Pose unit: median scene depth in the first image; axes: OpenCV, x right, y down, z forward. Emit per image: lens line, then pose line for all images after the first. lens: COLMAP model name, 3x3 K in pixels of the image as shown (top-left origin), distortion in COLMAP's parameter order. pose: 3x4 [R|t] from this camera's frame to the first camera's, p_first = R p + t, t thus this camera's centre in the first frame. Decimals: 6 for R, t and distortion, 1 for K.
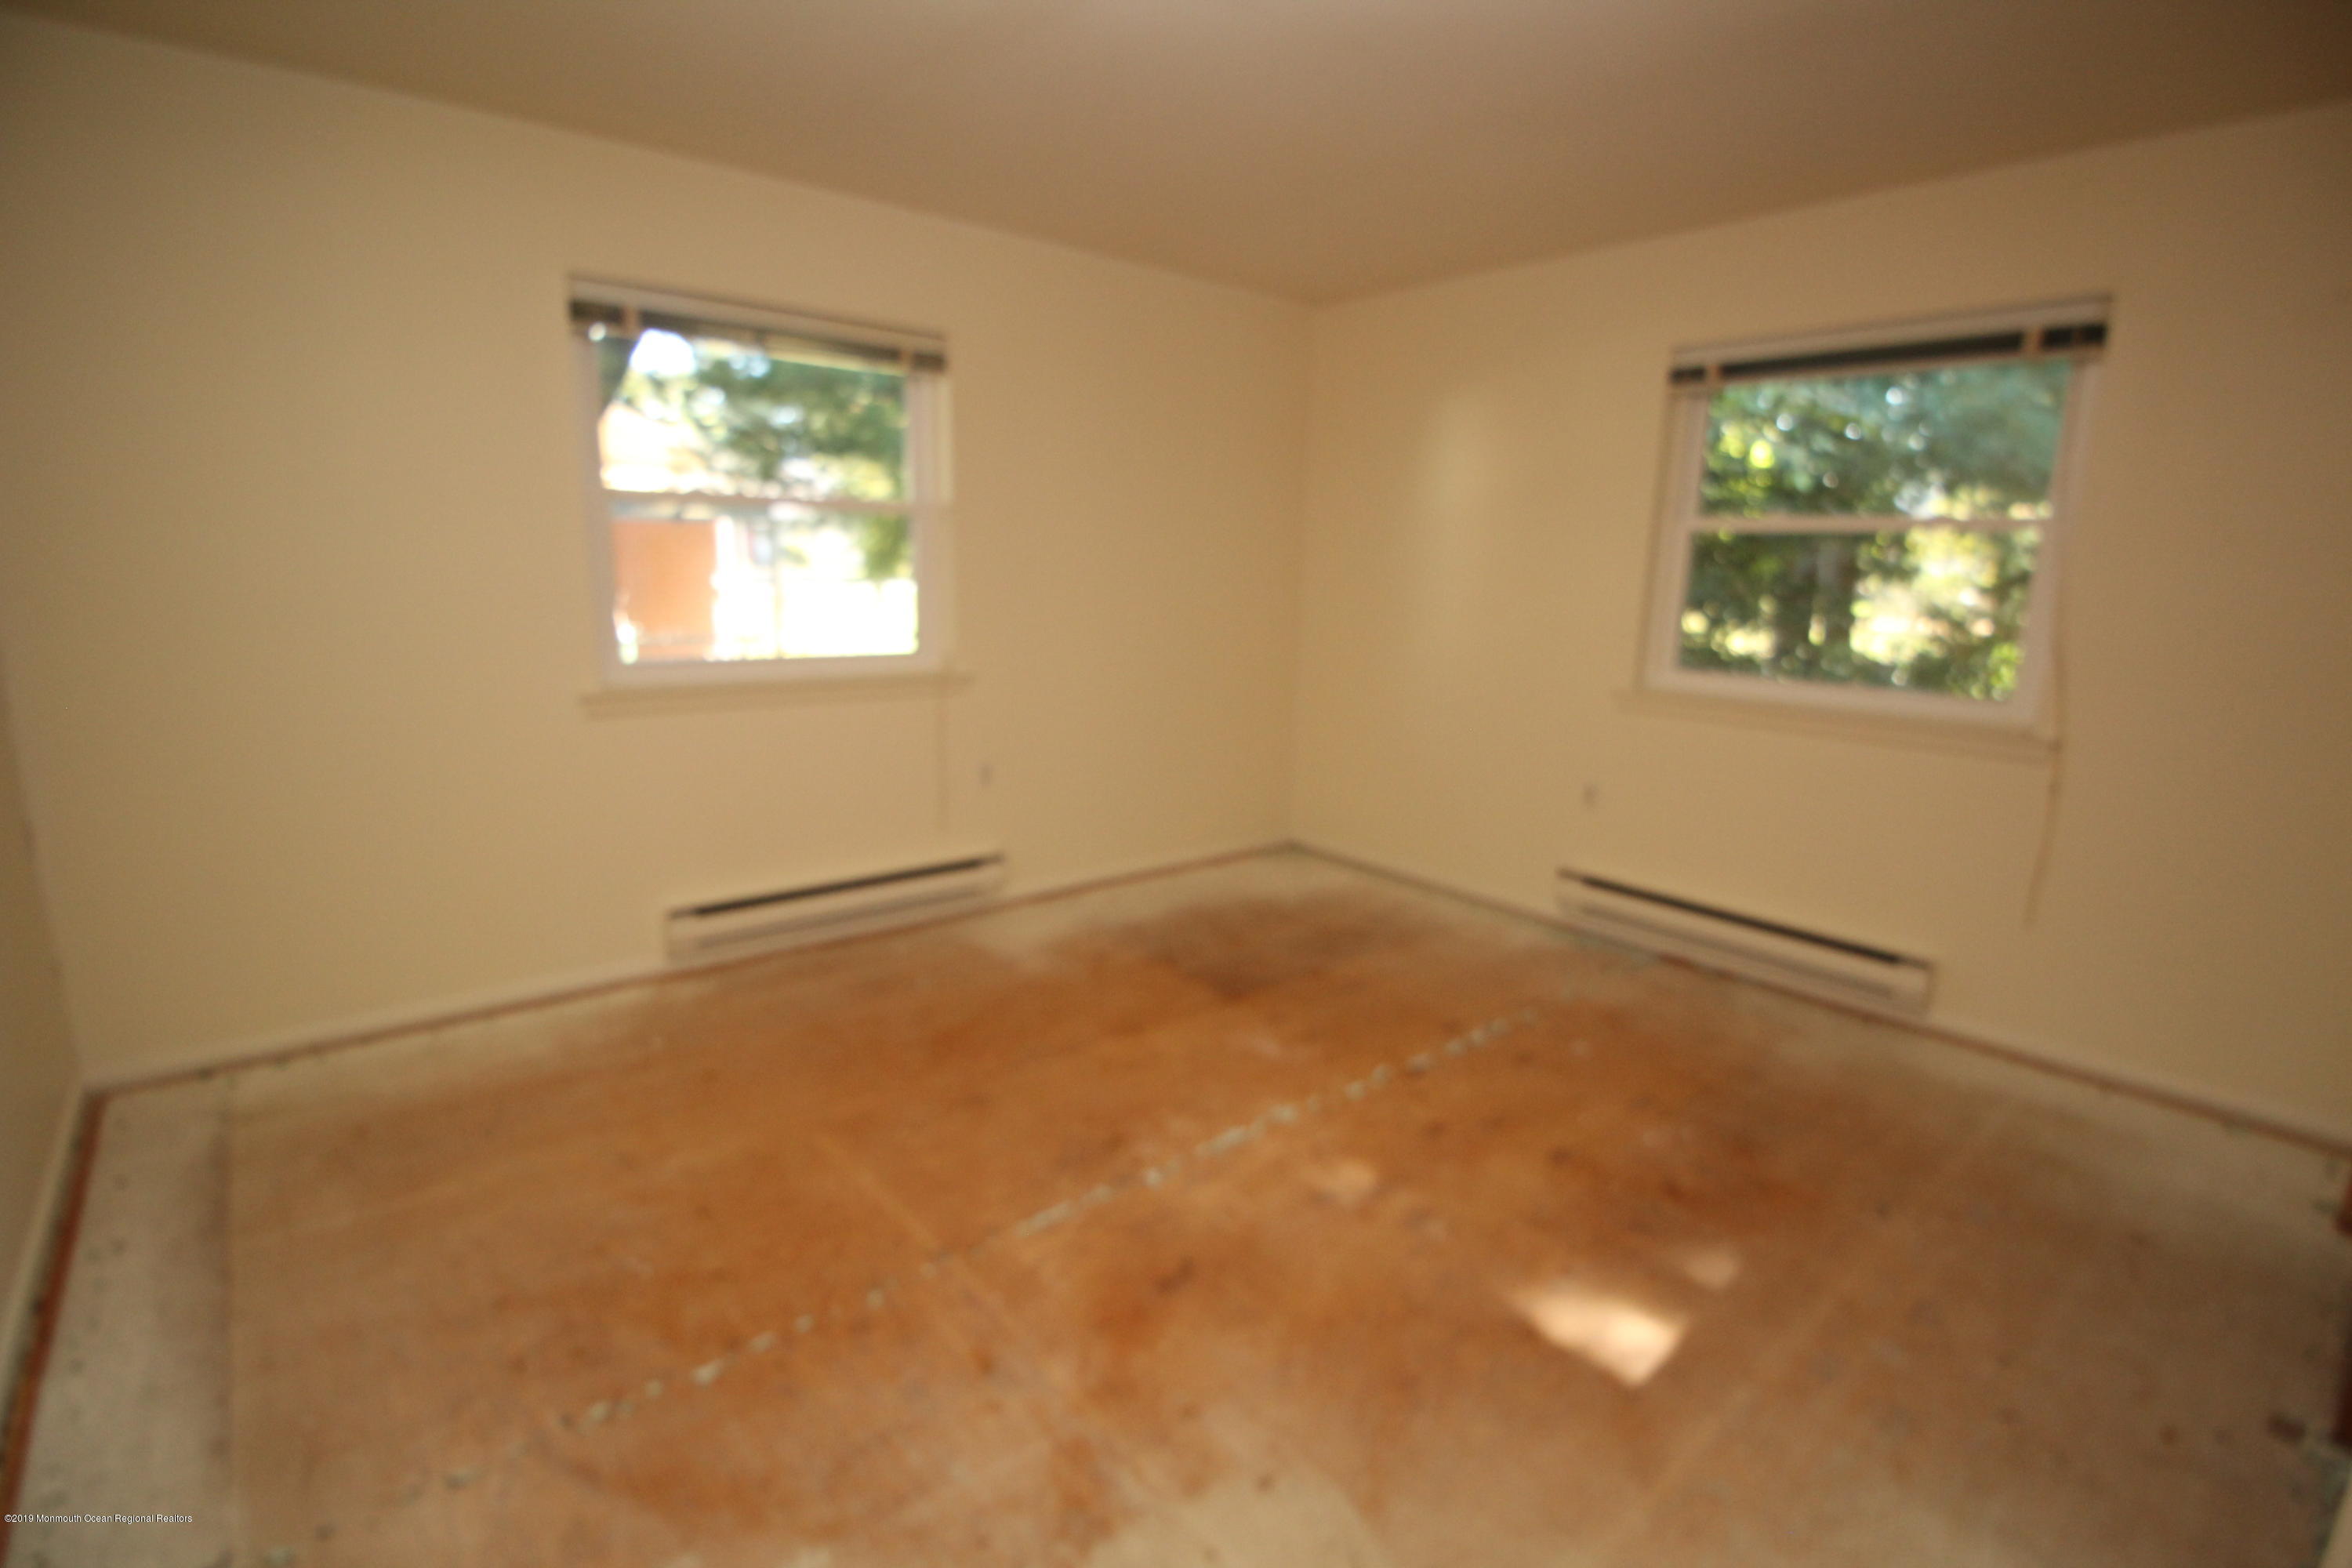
lens RADIAL K [[1073.2, 0, 1176.0], [0, 1073.2, 784.0], [0, 0, 1]] dist [0.001888, -0.011531]
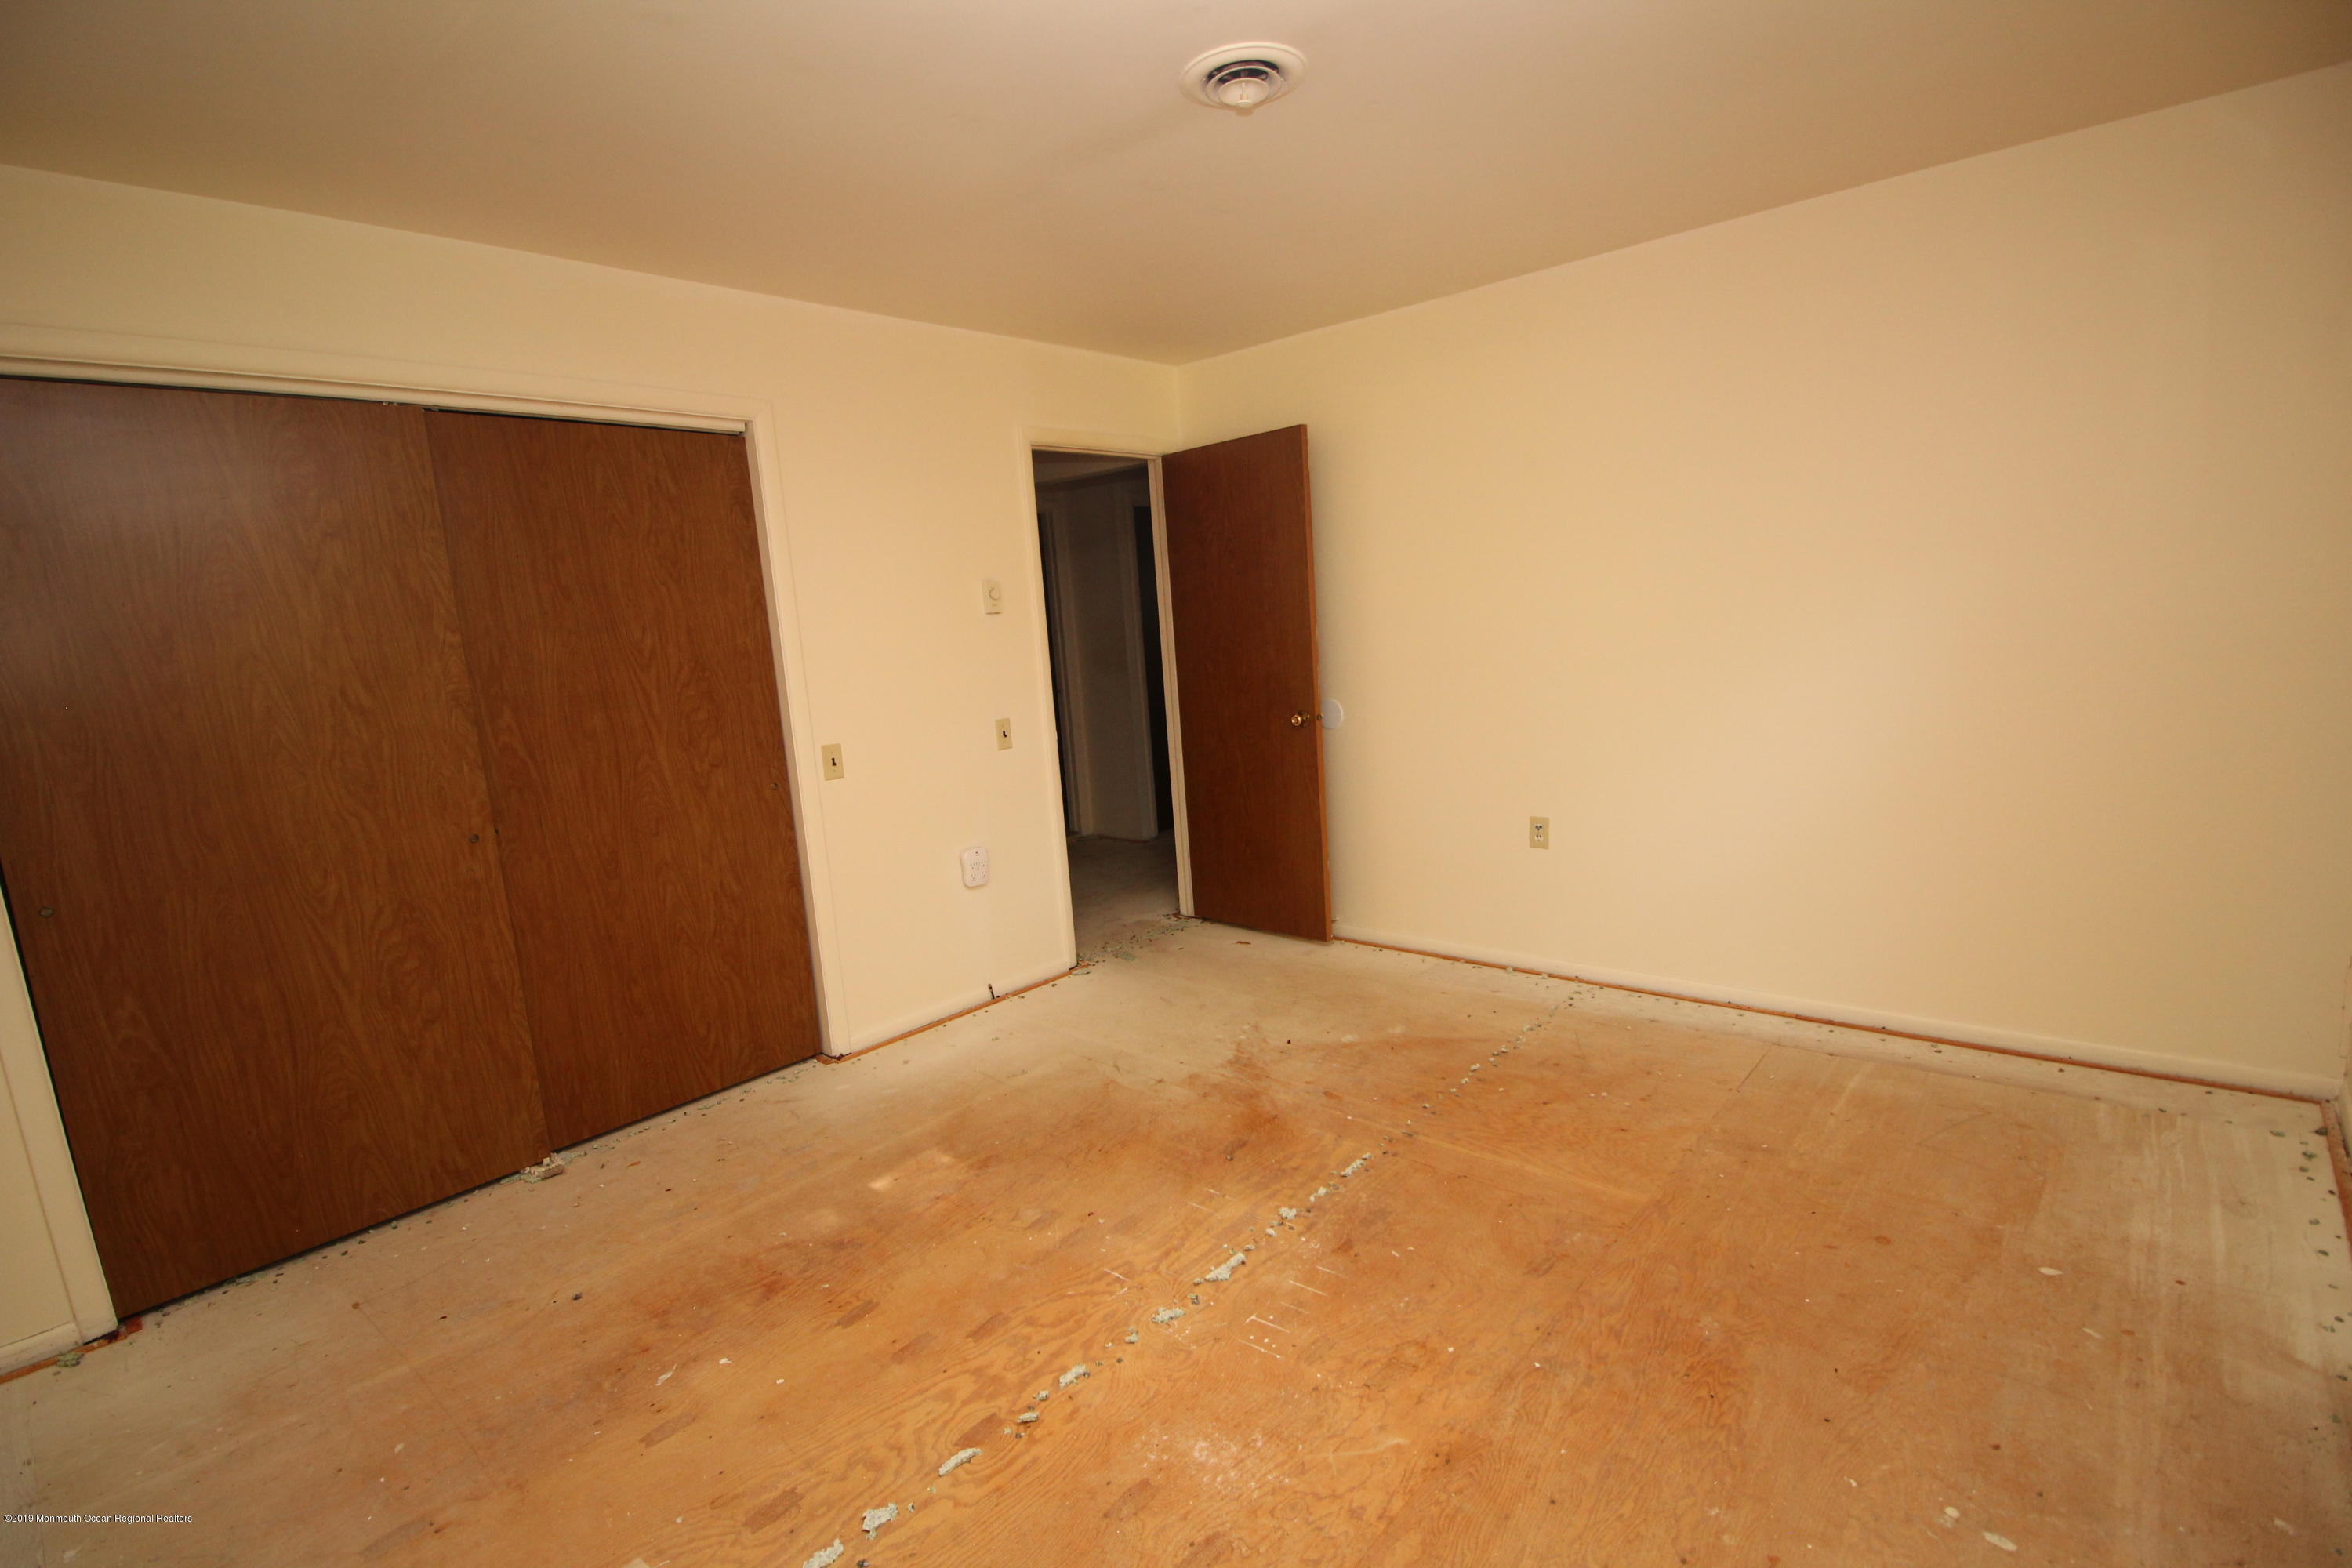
lens RADIAL K [[1073.2, 0, 1176.0], [0, 1073.2, 784.0], [0, 0, 1]] dist [0.001888, -0.011531]
pose [[-0.986327, 0.070951, -0.148743, 0.272078], [0.015289, 0.938078, 0.346087, -0.496567], [0.164087, 0.339081, -0.926337, 2.323443]]
